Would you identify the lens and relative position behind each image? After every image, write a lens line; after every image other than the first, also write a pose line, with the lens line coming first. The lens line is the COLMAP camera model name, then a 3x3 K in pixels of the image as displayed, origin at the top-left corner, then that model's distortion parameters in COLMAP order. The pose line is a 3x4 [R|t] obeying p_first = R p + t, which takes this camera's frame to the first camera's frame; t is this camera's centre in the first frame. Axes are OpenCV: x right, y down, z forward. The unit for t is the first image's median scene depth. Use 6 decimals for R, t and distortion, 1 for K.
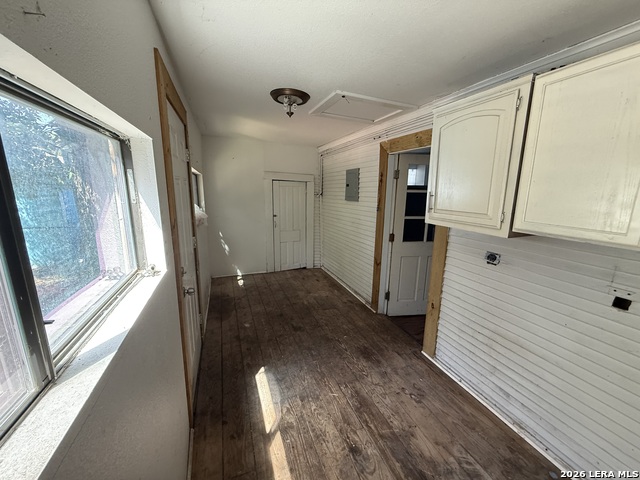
lens RADIAL K [[256.2, 0, 320.1], [0, 256.2, 239.4], [0, 0, 1]] dist [0.002066, -0.000294]
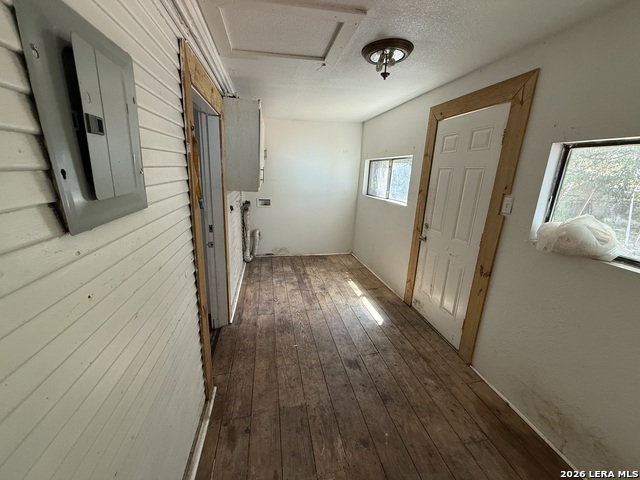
lens RADIAL K [[256.2, 0, 320.4], [0, 256.2, 238.1], [0, 0, 1]] dist [0.002066, -0.000294]
pose [[-0.984208, -0.099439, 0.146449, -0.095405], [-0.025210, 0.897615, 0.440059, -0.425447], [-0.175214, 0.429418, -0.885946, 2.175528]]
